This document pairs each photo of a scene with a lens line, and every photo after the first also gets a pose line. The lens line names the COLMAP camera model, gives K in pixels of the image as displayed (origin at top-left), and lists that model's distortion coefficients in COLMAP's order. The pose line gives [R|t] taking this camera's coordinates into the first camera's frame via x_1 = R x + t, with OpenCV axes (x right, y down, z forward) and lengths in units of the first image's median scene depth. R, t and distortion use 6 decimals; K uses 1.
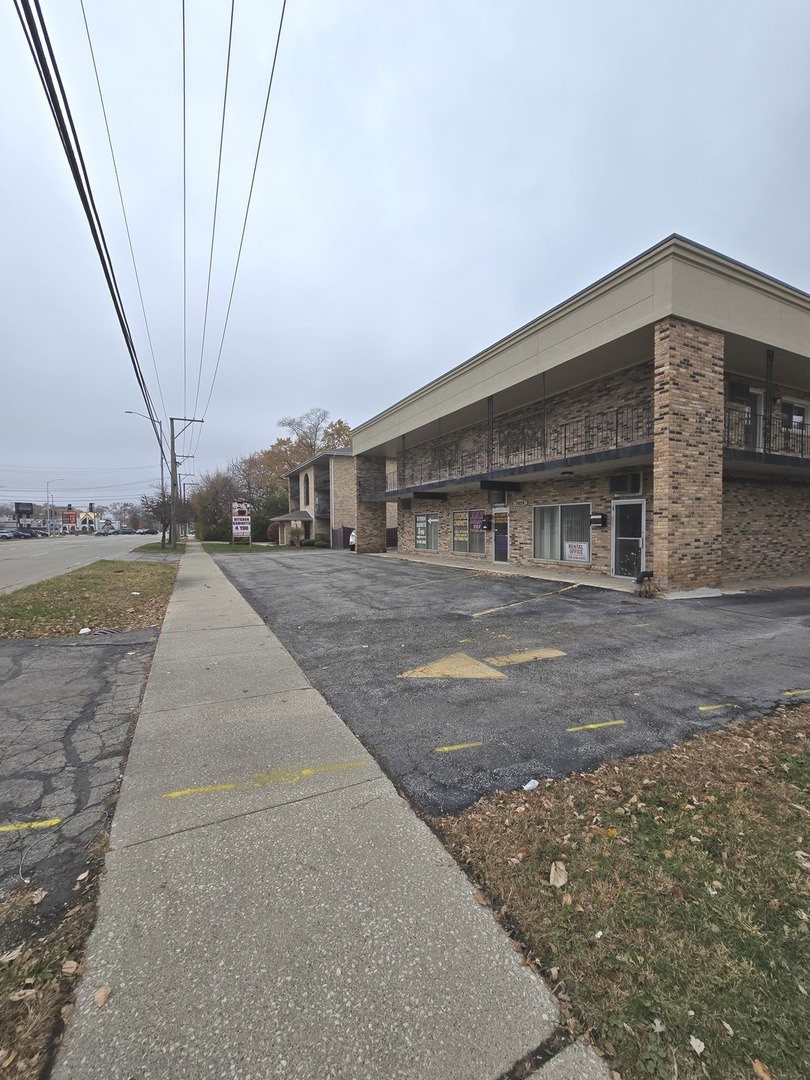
lens RADIAL K [[441.3, 0, 399.0], [0, 441.3, 544.3], [0, 0, 1]] dist [-0.009715, 0.003491]
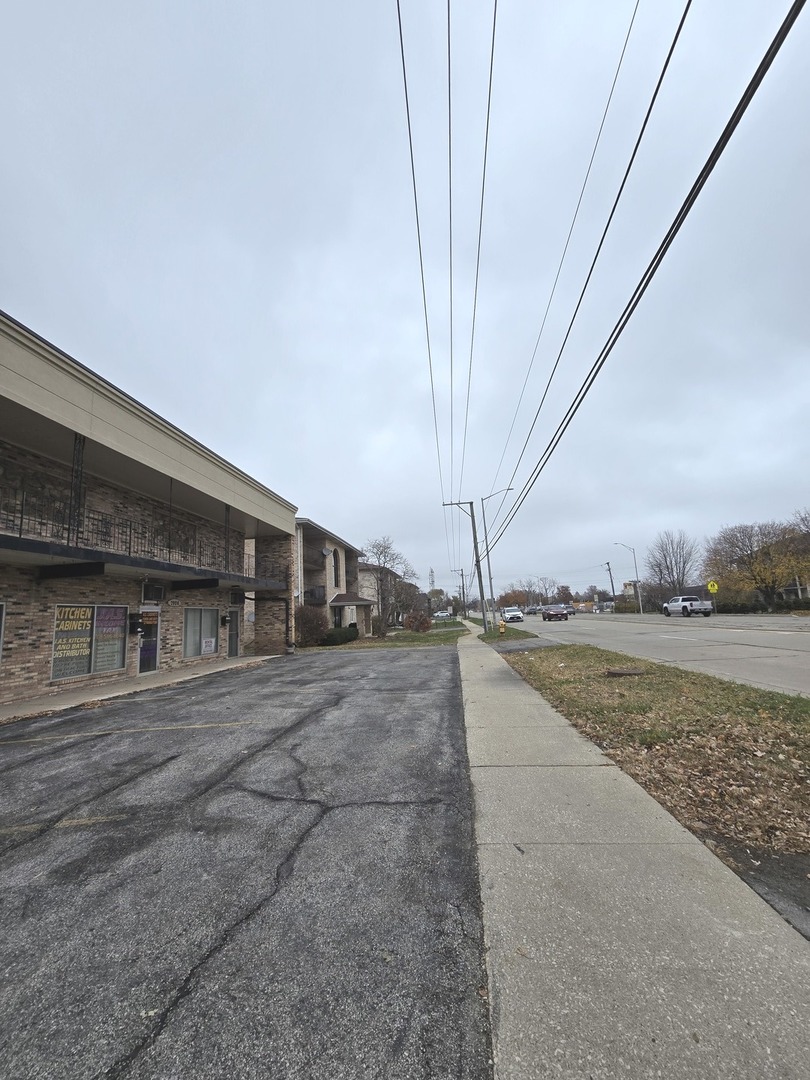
lens RADIAL K [[441.3, 0, 399.0], [0, 441.3, 544.3], [0, 0, 1]] dist [-0.009715, 0.003491]
pose [[-0.837689, 0.131389, 0.530107, -0.840204], [0.071394, 0.988646, -0.132220, -0.072253], [-0.541460, -0.072913, -0.837559, 1.955317]]
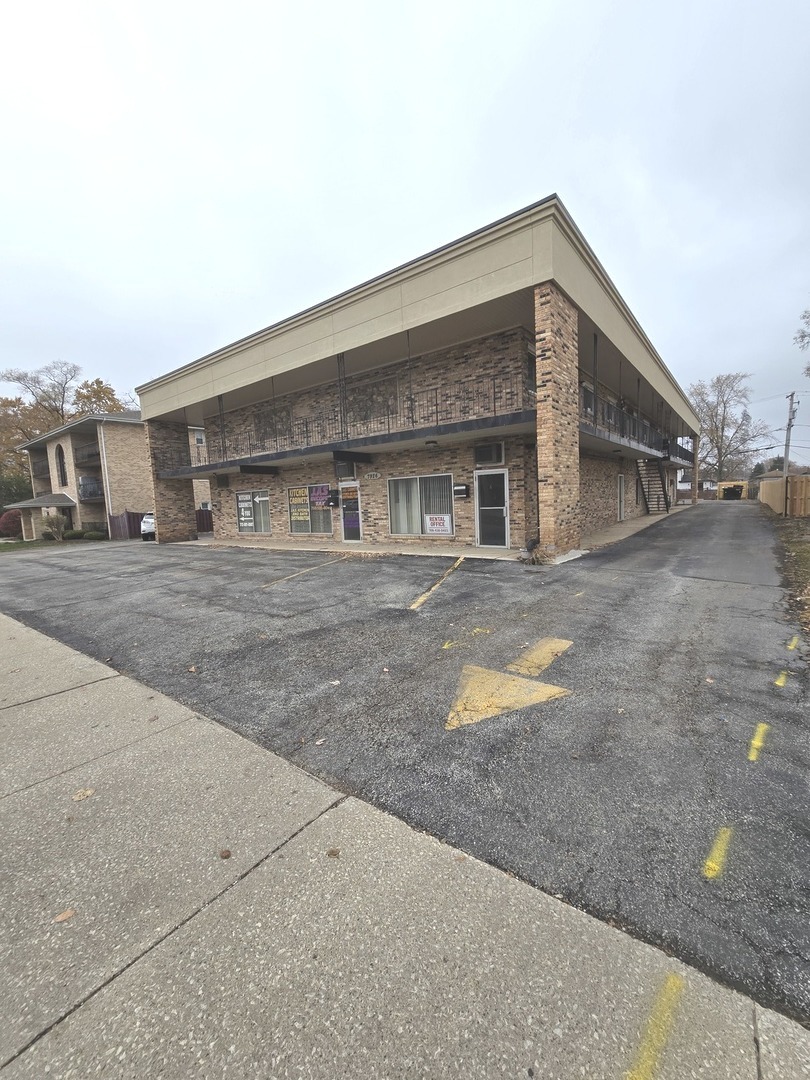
lens RADIAL K [[441.3, 0, 399.0], [0, 441.3, 544.3], [0, 0, 1]] dist [-0.009715, 0.003491]
pose [[0.892690, -0.079139, 0.443667, -0.125386], [0.057631, 0.996425, 0.061779, -0.004999], [-0.446970, -0.029581, 0.894060, 0.174329]]
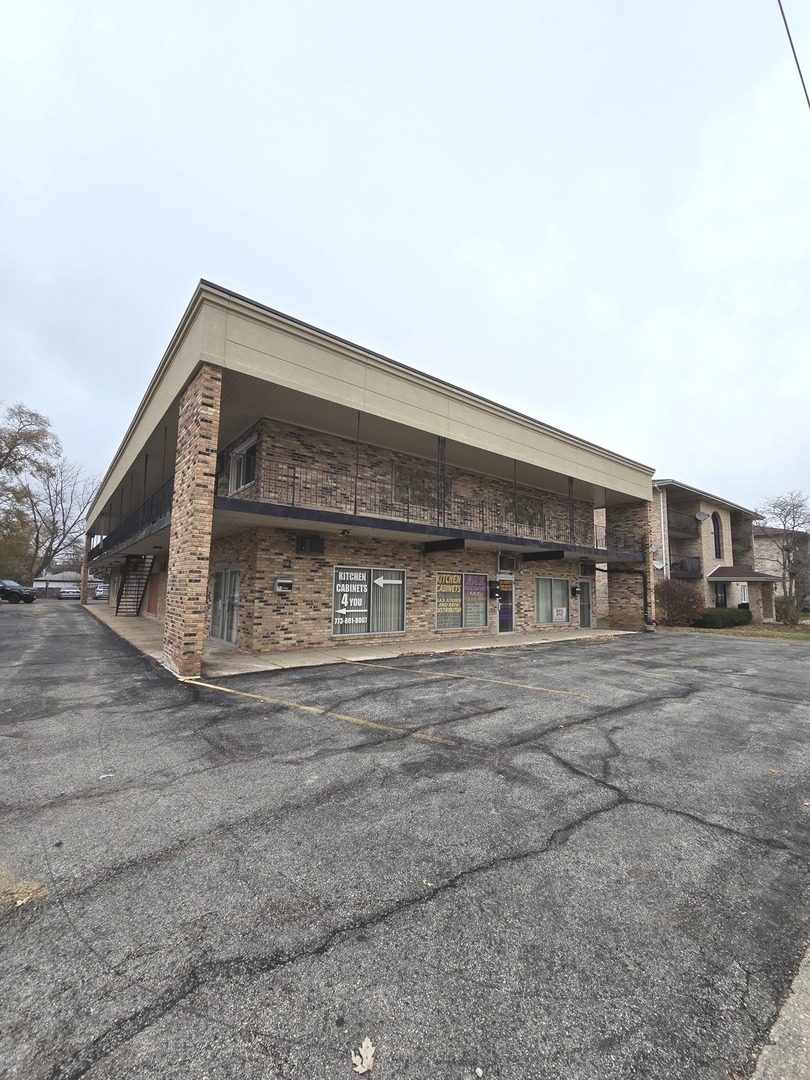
lens RADIAL K [[441.3, 0, 399.0], [0, 441.3, 544.3], [0, 0, 1]] dist [-0.009715, 0.003491]
pose [[-0.214875, 0.102695, 0.971227, -0.876411], [0.018943, 0.994707, -0.100986, -0.075508], [-0.976458, -0.003302, -0.215683, 1.923723]]
